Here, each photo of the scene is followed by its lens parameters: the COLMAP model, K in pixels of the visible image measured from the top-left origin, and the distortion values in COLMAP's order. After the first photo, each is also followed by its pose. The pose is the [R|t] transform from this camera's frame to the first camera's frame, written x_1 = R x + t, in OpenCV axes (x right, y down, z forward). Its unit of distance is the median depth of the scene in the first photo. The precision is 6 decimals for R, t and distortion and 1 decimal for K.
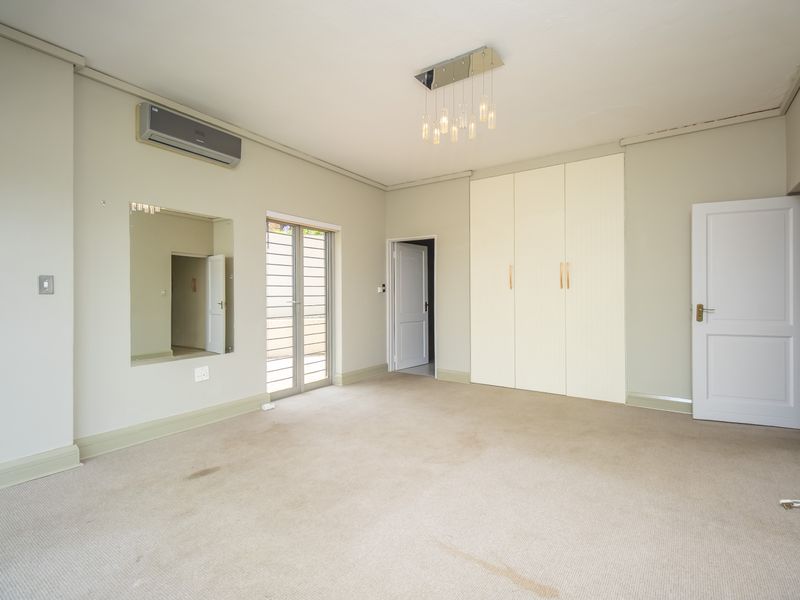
lens RADIAL K [[398.4, 0, 400.0], [0, 398.4, 300.0], [0, 0, 1]] dist [0.003331, 0.000202]
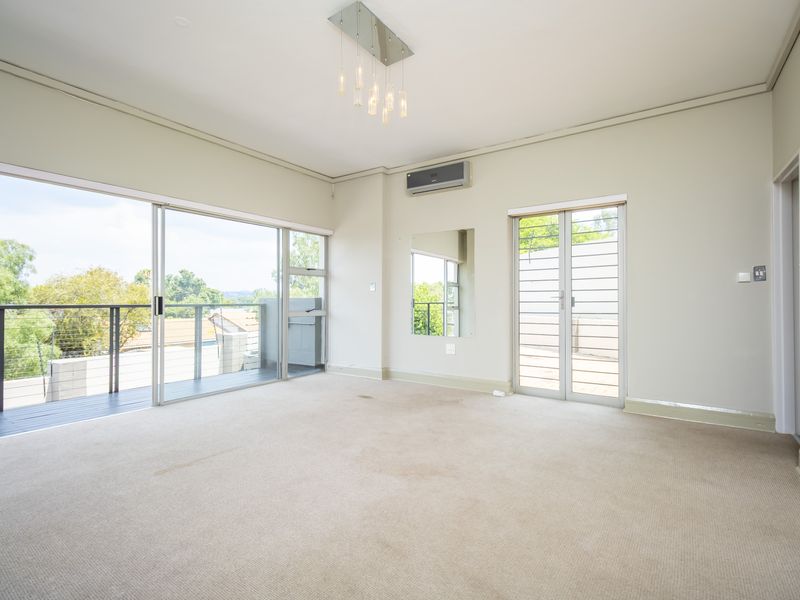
lens RADIAL K [[398.4, 0, 400.0], [0, 398.4, 300.0], [0, 0, 1]] dist [0.003331, 0.000202]
pose [[-0.022448, 0.005220, -0.999734, 0.894783], [-0.010029, 0.999935, 0.005446, 0.014710], [0.999698, 0.010148, -0.022394, 0.905414]]
